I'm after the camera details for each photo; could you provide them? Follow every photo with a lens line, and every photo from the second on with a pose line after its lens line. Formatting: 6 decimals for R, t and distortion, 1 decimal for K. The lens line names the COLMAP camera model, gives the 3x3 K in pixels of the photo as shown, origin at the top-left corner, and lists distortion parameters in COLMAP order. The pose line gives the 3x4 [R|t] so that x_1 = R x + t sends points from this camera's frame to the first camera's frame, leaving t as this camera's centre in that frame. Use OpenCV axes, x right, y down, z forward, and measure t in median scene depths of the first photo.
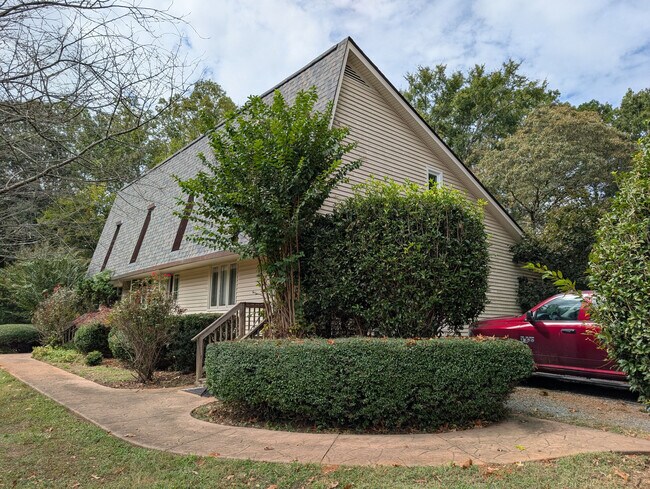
lens RADIAL K [[447.8, 0, 325.0], [0, 447.8, 244.5], [0, 0, 1]] dist [0.001262, -0.001080]
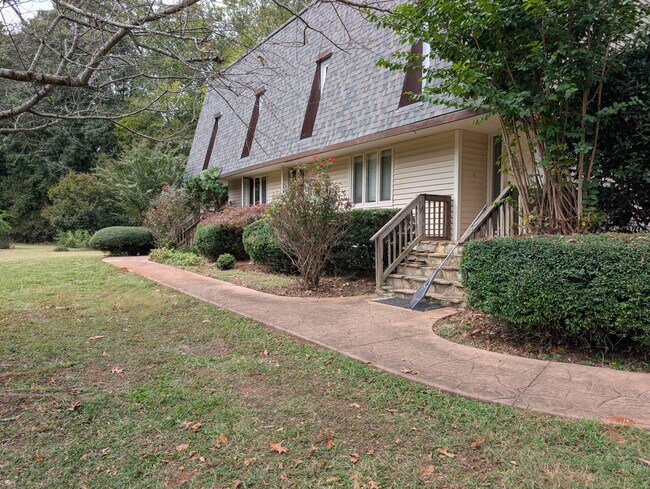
lens RADIAL K [[447.8, 0, 325.0], [0, 447.8, 244.5], [0, 0, 1]] dist [0.001262, -0.001080]
pose [[0.992961, 0.008767, -0.118113, -0.195916], [0.015012, 0.979897, 0.198937, 0.042244], [0.117483, -0.199310, 0.972869, 0.147740]]
